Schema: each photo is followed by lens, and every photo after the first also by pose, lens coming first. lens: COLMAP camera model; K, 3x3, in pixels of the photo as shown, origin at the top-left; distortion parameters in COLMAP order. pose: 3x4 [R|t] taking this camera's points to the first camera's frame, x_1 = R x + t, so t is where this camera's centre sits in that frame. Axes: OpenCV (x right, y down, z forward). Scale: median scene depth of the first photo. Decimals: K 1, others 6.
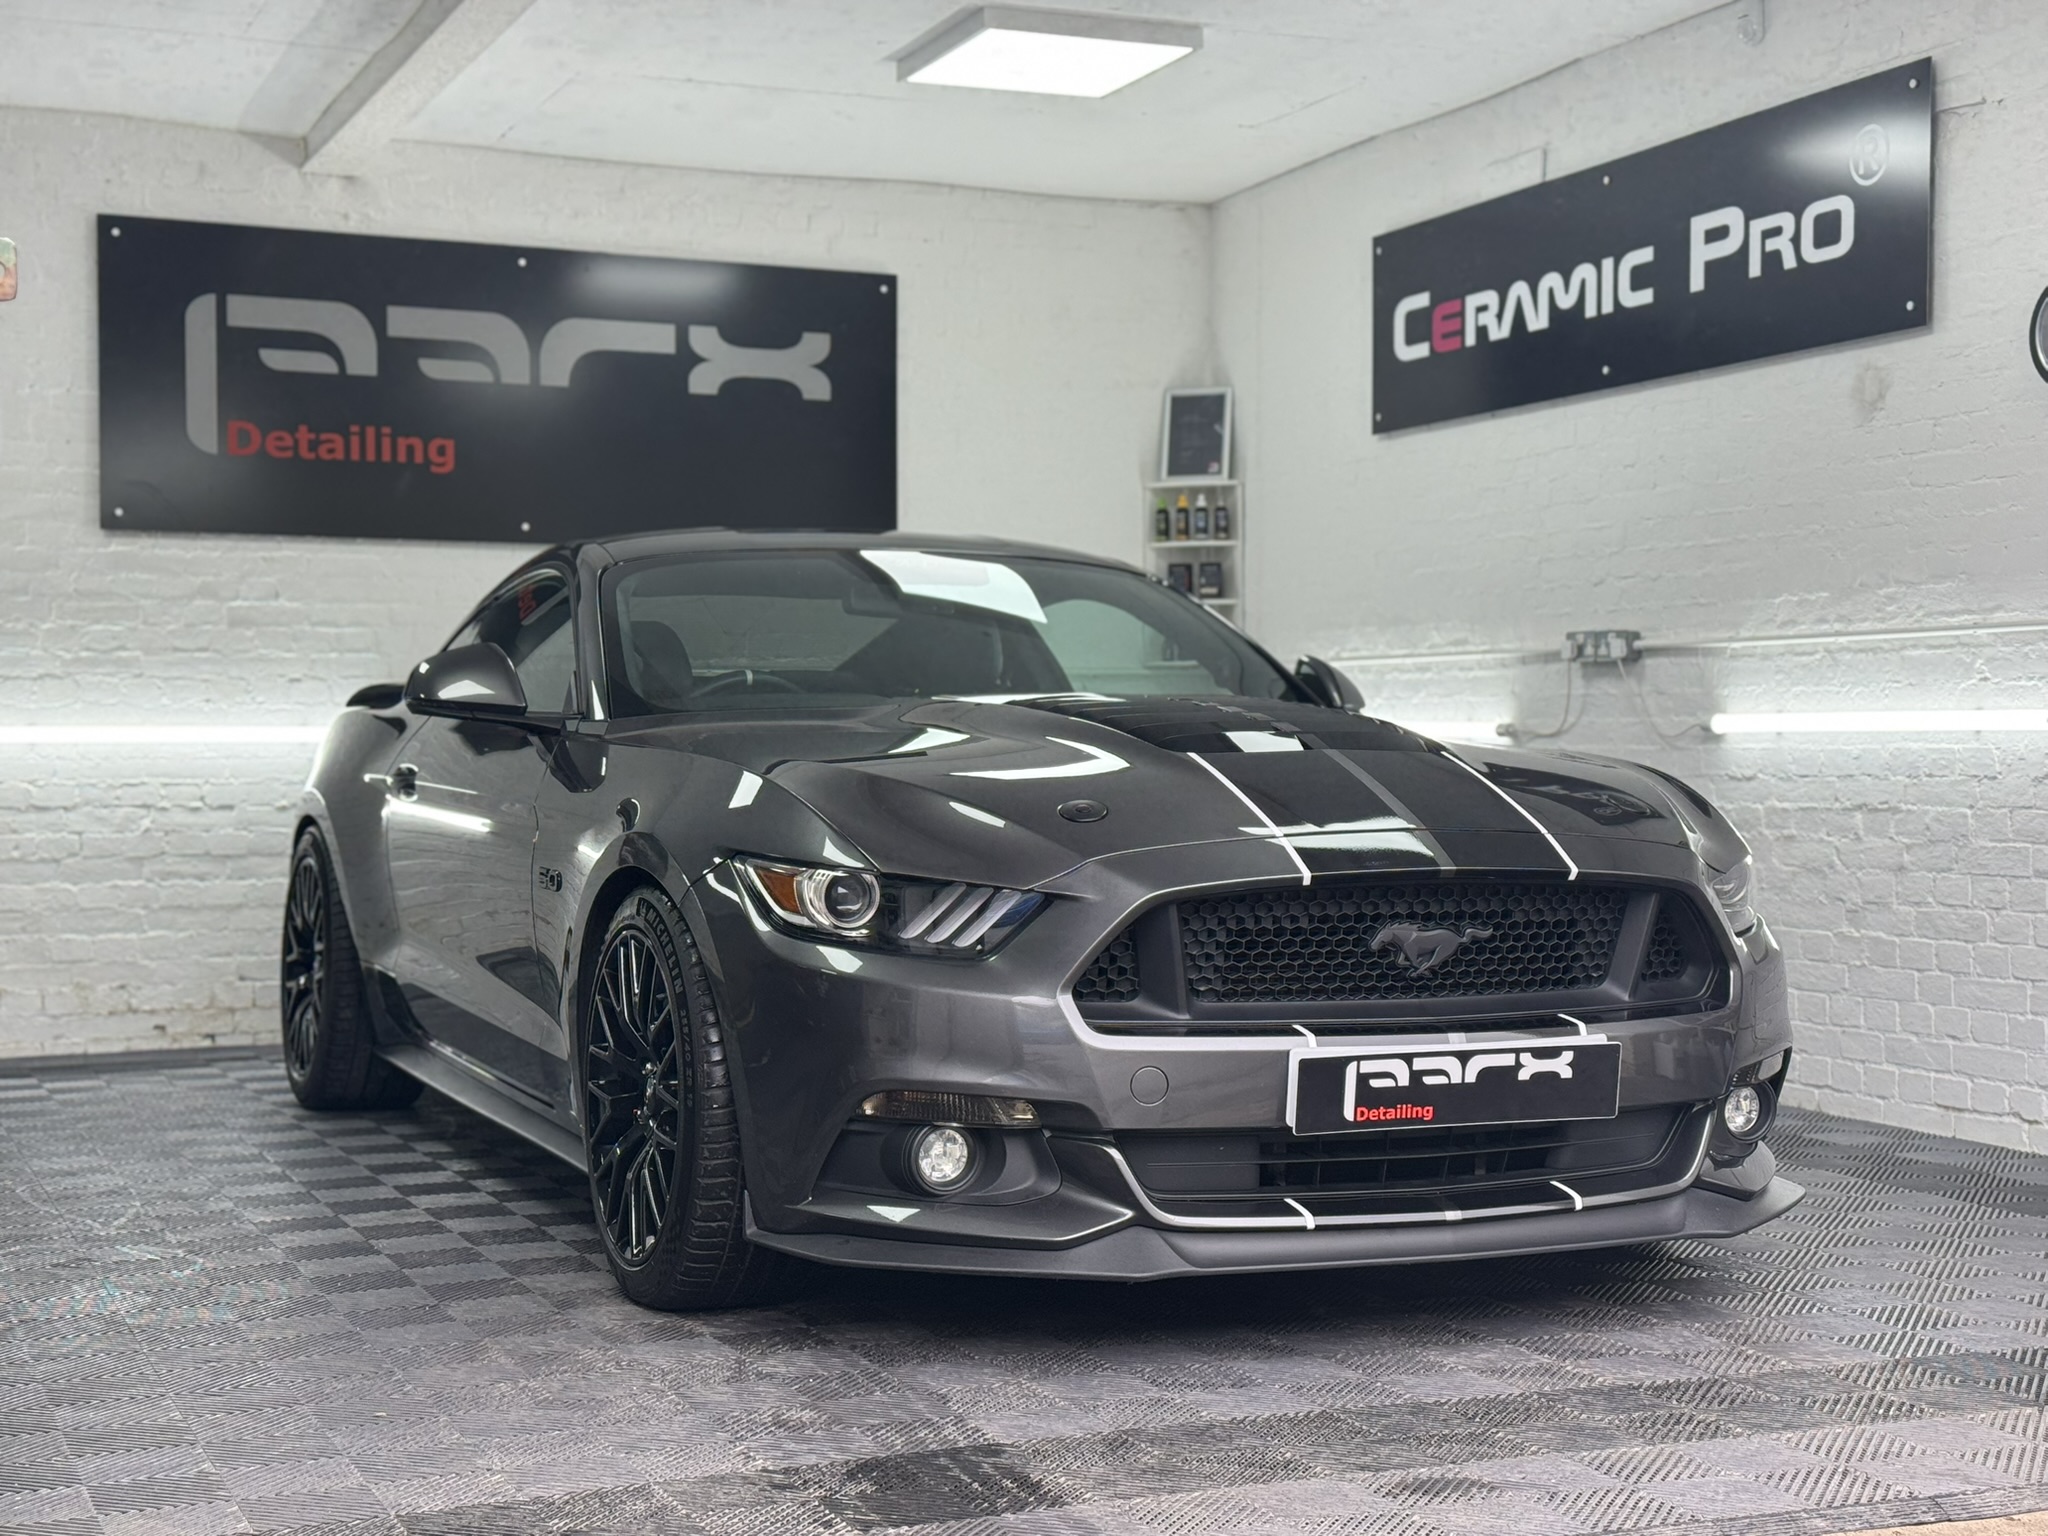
lens RADIAL K [[2905.5, 0, 1048.9], [0, 2905.5, 784.5], [0, 0, 1]] dist [0.111296, 0.000000]
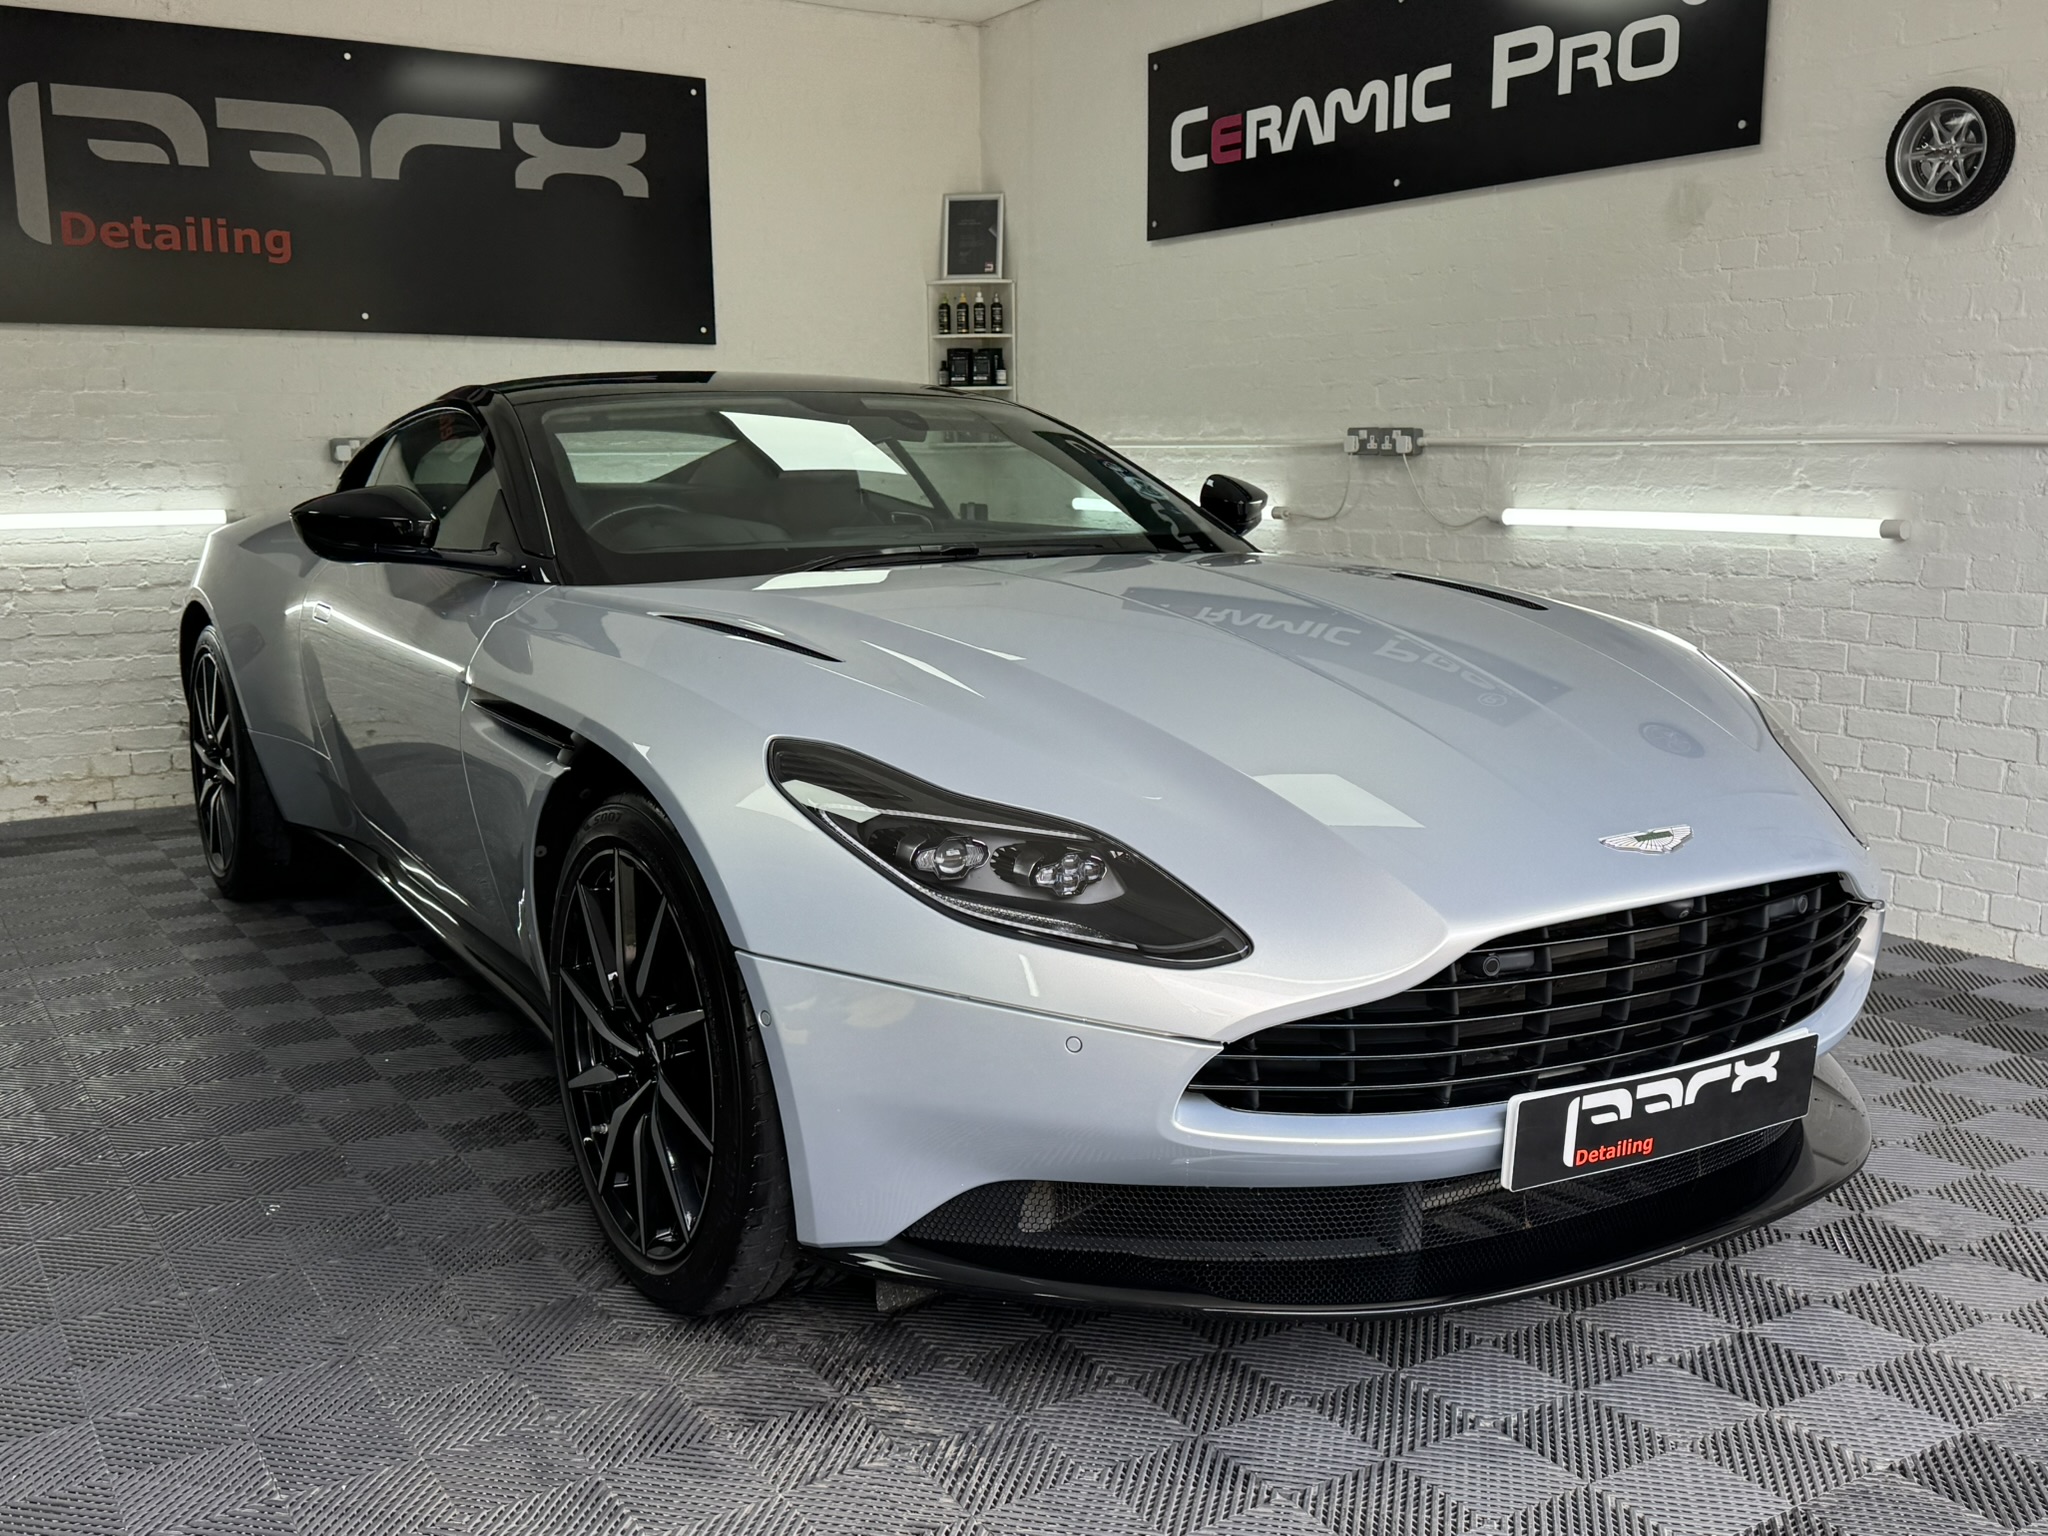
lens RADIAL K [[2008.4, 0, 1007.1], [0, 2008.4, 777.0], [0, 0, 1]] dist [0.078268, 0.000000]
pose [[0.989811, -0.027848, 0.139638, -0.059512], [0.006690, 0.988701, 0.149752, -0.034174], [-0.142230, -0.147292, 0.978813, 0.229066]]
